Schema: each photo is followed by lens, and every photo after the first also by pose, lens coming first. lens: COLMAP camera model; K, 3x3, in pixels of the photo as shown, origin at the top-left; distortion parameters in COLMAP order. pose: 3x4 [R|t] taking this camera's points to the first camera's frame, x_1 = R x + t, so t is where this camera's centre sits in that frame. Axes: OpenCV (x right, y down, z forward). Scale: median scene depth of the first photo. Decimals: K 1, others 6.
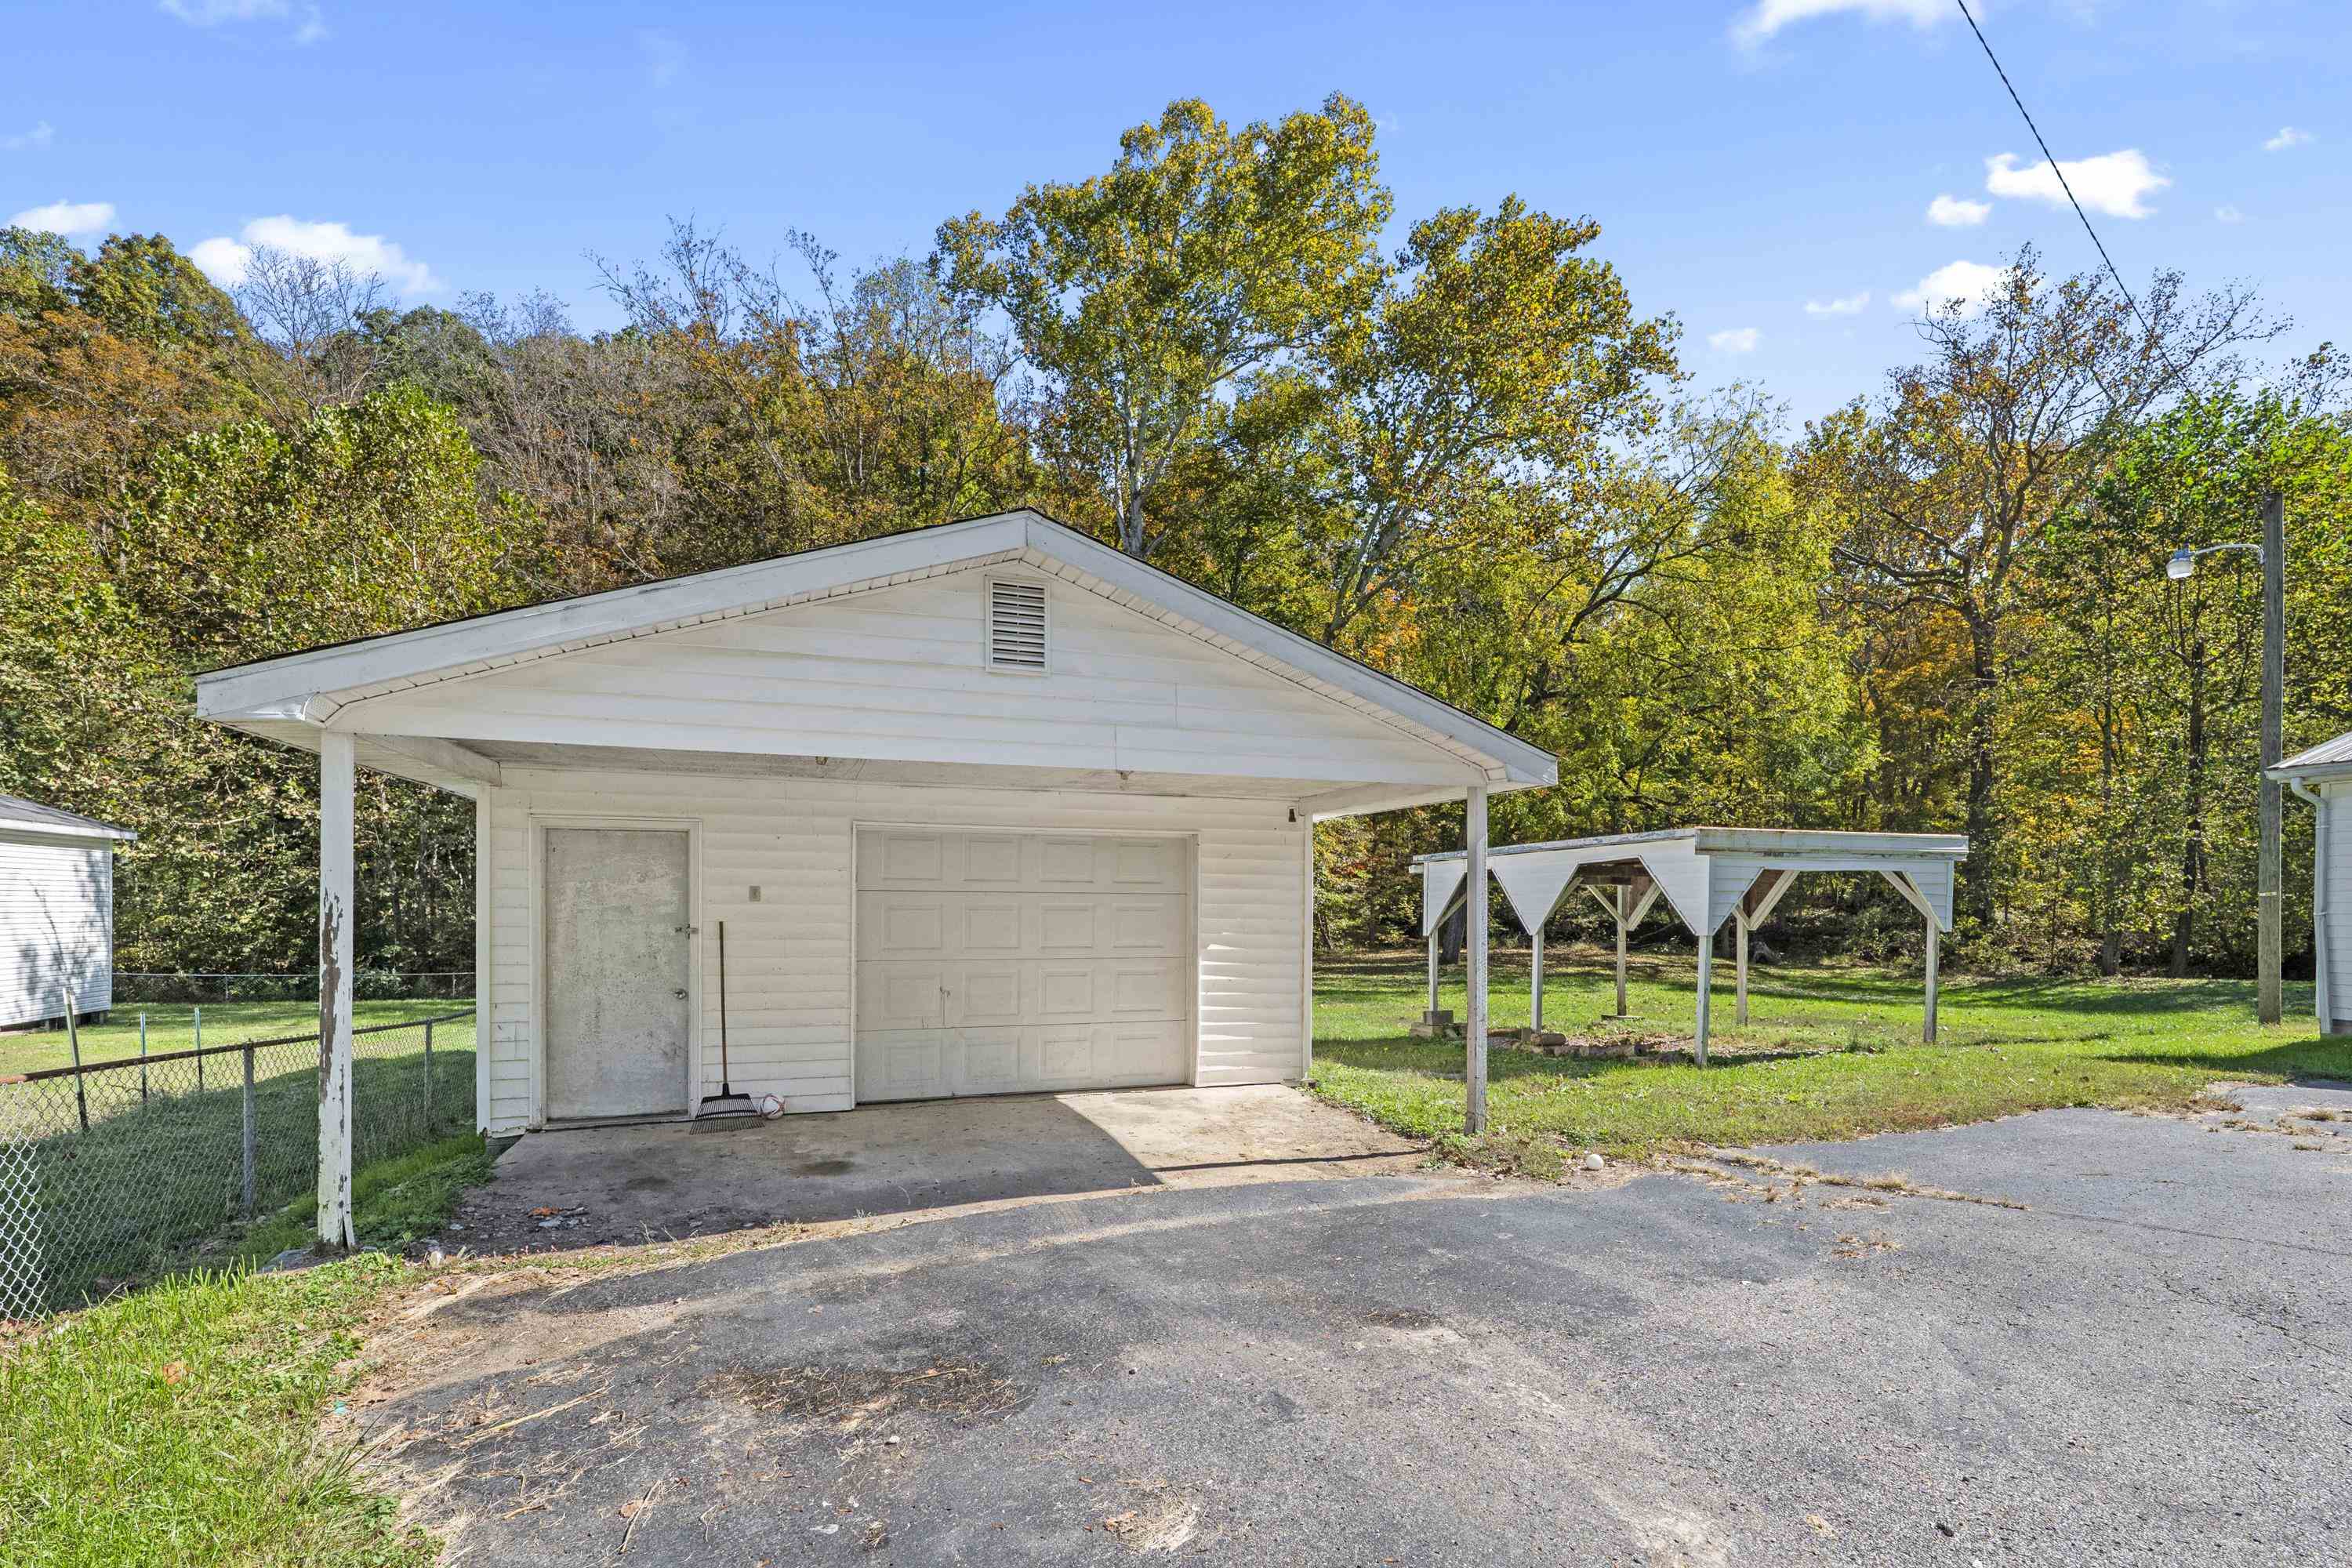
lens RADIAL K [[1032.4, 0, 1190.4], [0, 1032.4, 882.4], [0, 0, 1]] dist [-0.013962, 0.000296]
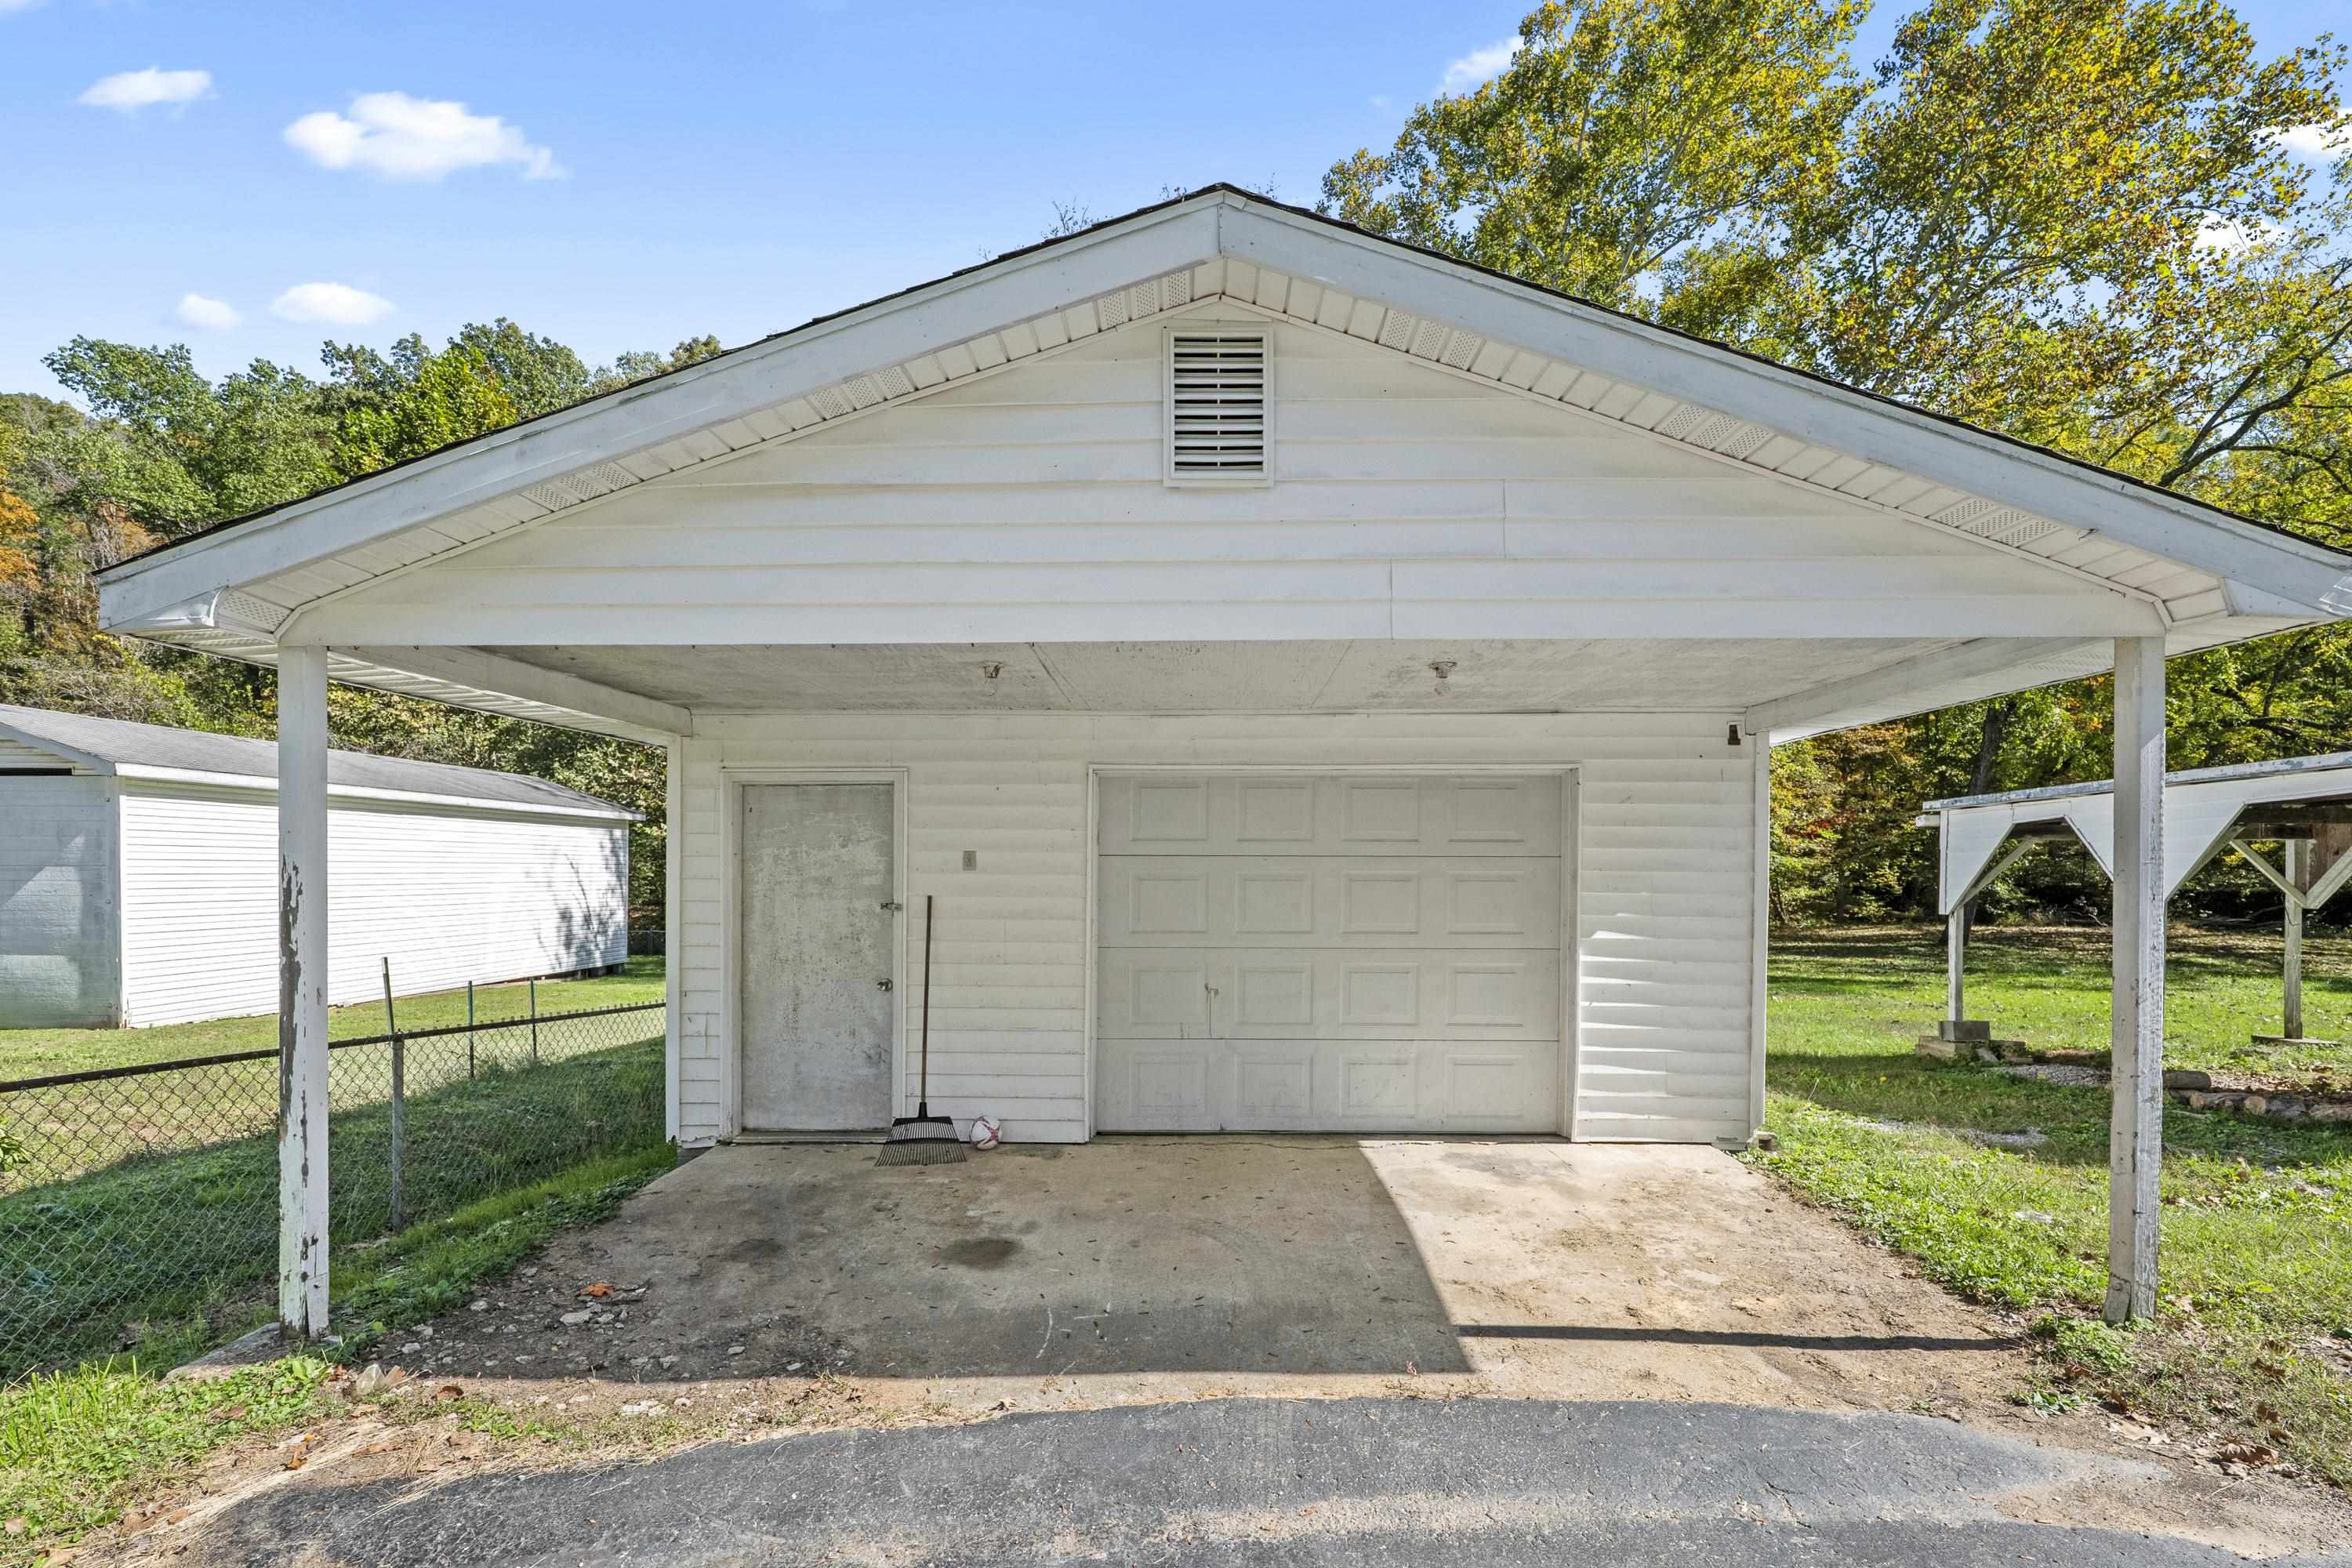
lens RADIAL K [[1032.4, 0, 1190.4], [0, 1032.4, 882.4], [0, 0, 1]] dist [-0.013962, 0.000296]
pose [[0.925866, 0.000443, -0.377852, 0.027254], [0.011561, 0.999498, 0.029501, 0.005232], [0.377676, -0.031682, 0.925396, 0.274075]]
